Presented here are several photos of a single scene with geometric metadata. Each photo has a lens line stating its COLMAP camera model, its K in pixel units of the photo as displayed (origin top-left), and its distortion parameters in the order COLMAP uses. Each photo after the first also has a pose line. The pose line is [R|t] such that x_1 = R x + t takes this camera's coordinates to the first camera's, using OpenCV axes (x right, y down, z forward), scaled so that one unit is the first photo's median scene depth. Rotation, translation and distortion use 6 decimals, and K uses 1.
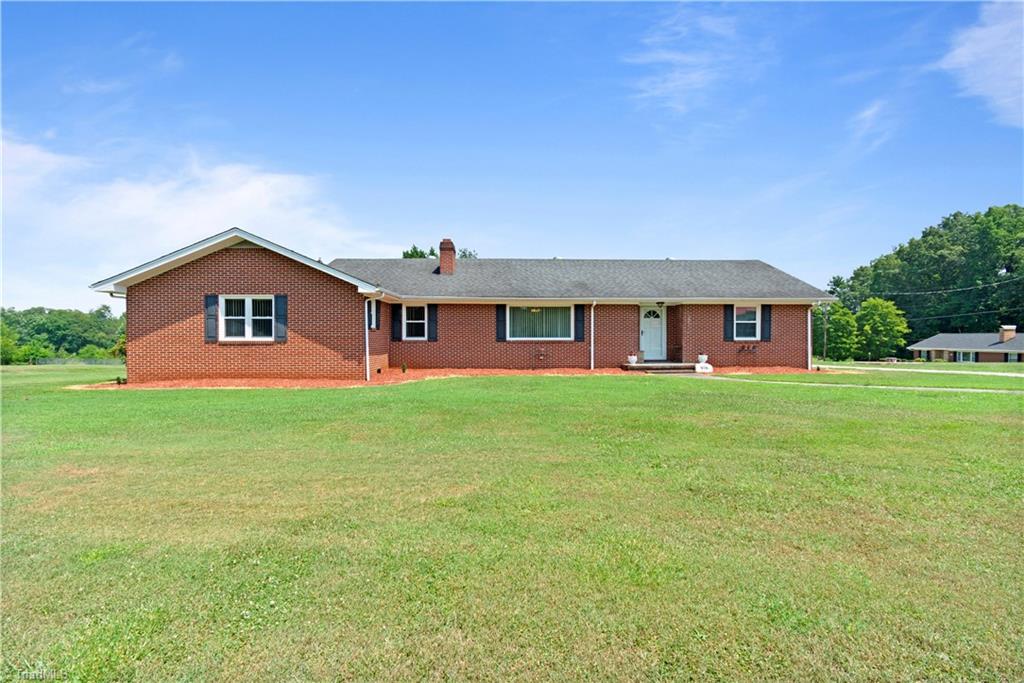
lens RADIAL K [[449.4, 0, 541.0], [0, 449.4, 344.1], [0, 0, 1]] dist [0.000604, 0.000046]
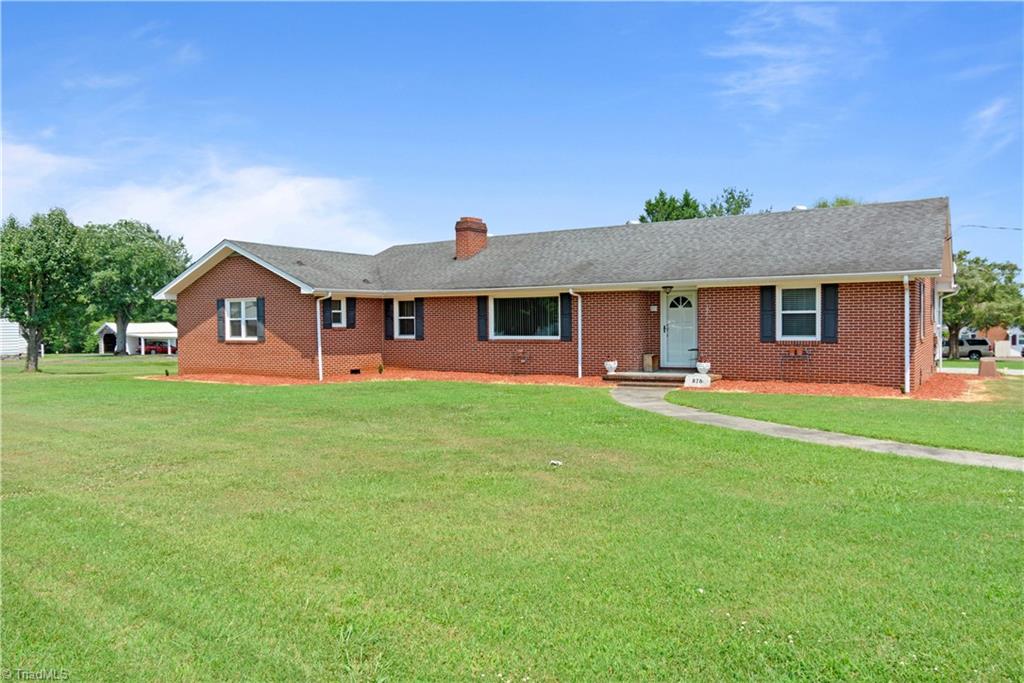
lens RADIAL K [[691.7, 0, 512.0], [0, 691.7, 341.5], [0, 0, 1]] dist [0.002223, 0.000348]
pose [[0.841396, 0.006279, -0.540383, 0.650492], [0.000009, 0.999932, 0.011631, -0.019027], [0.540419, -0.009791, 0.841339, -0.049967]]
